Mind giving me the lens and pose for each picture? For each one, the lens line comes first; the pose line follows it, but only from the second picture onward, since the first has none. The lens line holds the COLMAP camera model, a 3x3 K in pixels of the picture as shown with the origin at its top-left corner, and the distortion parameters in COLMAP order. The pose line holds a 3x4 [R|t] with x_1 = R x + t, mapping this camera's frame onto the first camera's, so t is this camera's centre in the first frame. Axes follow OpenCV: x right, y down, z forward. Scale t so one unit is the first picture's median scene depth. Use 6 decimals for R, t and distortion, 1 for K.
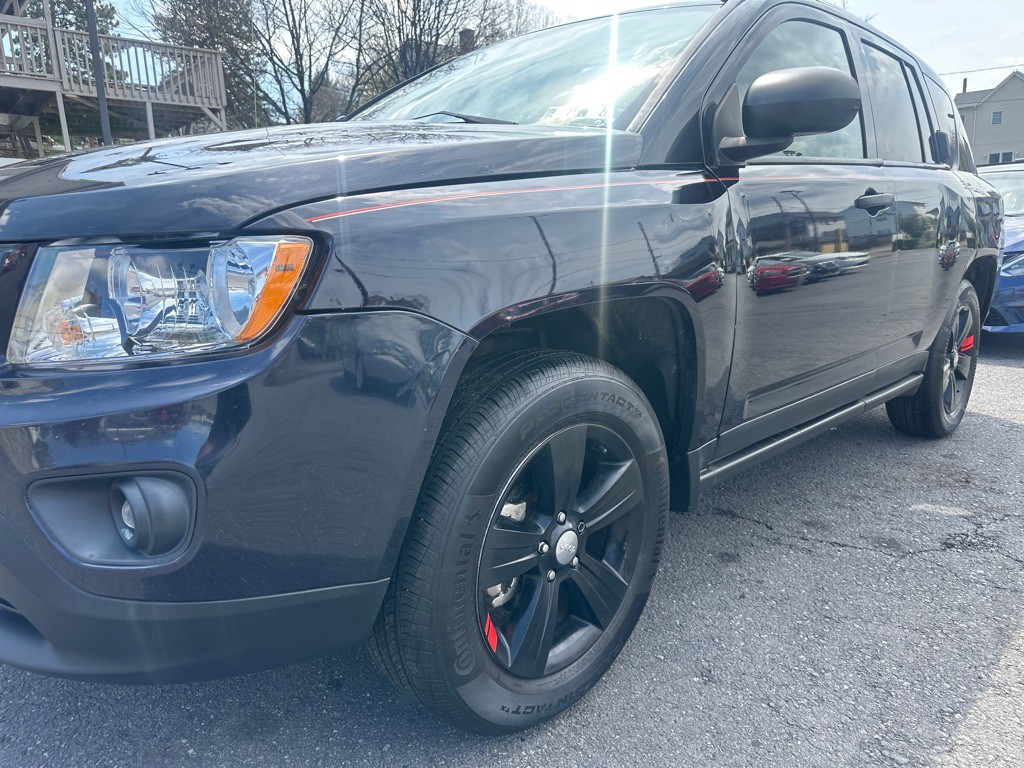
lens RADIAL K [[807.5, 0, 513.5], [0, 807.5, 377.0], [0, 0, 1]] dist [0.002643, 0.001336]
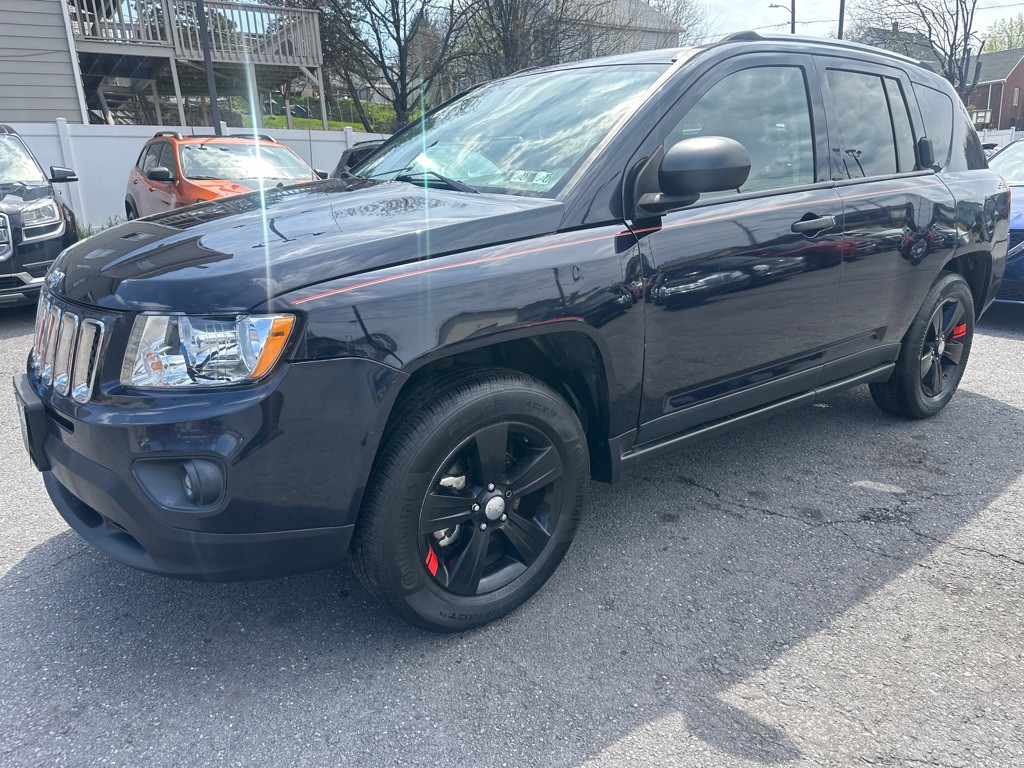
lens RADIAL K [[834.2, 0, 512.0], [0, 834.2, 384.0], [0, 0, 1]] dist [0.067479, -0.096939]
pose [[0.989579, 0.028497, -0.141146, 0.268484], [-0.016035, 0.995933, 0.088658, -0.122718], [0.143099, -0.085471, 0.986011, -0.381799]]
